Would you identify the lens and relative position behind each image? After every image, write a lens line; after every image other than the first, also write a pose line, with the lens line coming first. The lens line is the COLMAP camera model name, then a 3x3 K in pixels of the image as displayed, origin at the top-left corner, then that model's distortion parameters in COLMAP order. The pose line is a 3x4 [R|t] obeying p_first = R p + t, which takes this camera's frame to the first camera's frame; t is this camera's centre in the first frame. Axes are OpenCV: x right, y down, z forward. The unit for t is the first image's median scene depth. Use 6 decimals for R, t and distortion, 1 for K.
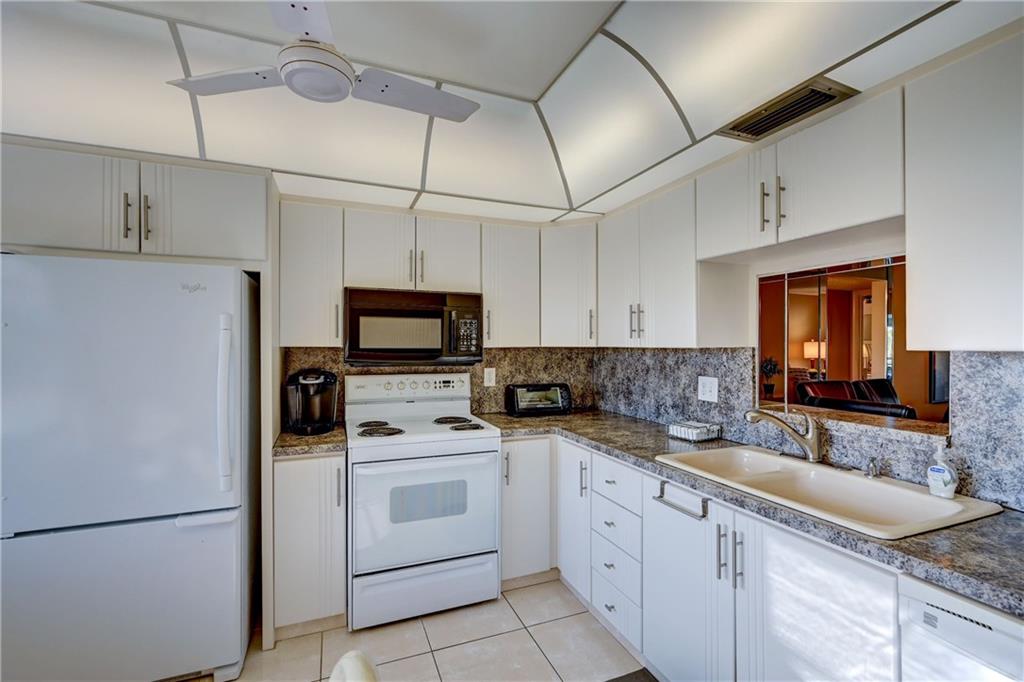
lens RADIAL K [[454.0, 0, 513.0], [0, 454.0, 346.4], [0, 0, 1]] dist [0.000415, 0.000117]
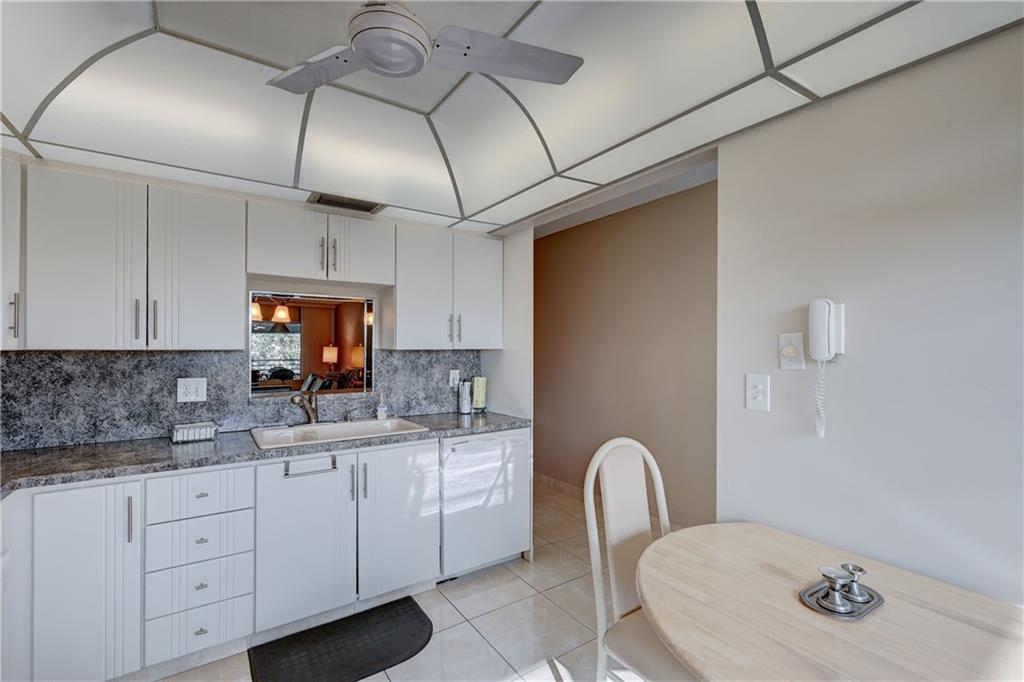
lens RADIAL K [[454.0, 0, 513.0], [0, 454.0, 346.4], [0, 0, 1]] dist [0.000415, 0.000117]
pose [[-0.216210, 0.000509, 0.976347, -0.726690], [0.002204, 0.999998, -0.000033, -0.002801], [-0.976344, 0.002145, -0.216211, 0.510034]]
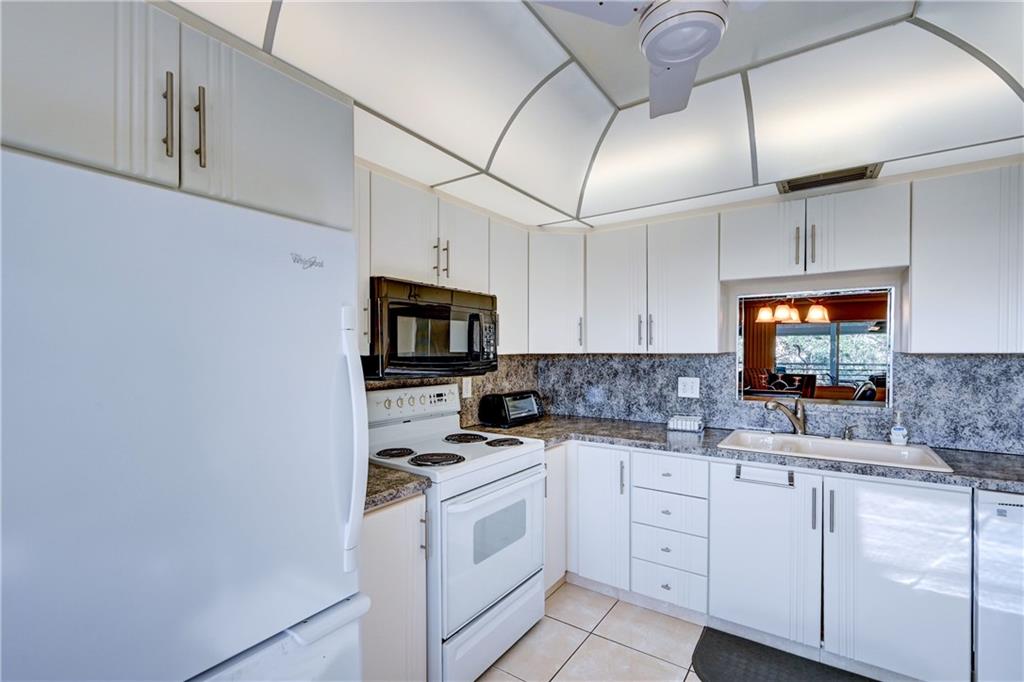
lens RADIAL K [[457.6, 0, 511.5], [0, 457.6, 361.6], [0, 0, 1]] dist [0.000730, -0.000197]
pose [[0.835068, -0.016902, 0.549887, -0.625895], [0.007297, 0.999780, 0.019650, -0.001751], [-0.550098, -0.012396, 0.835008, 0.244218]]
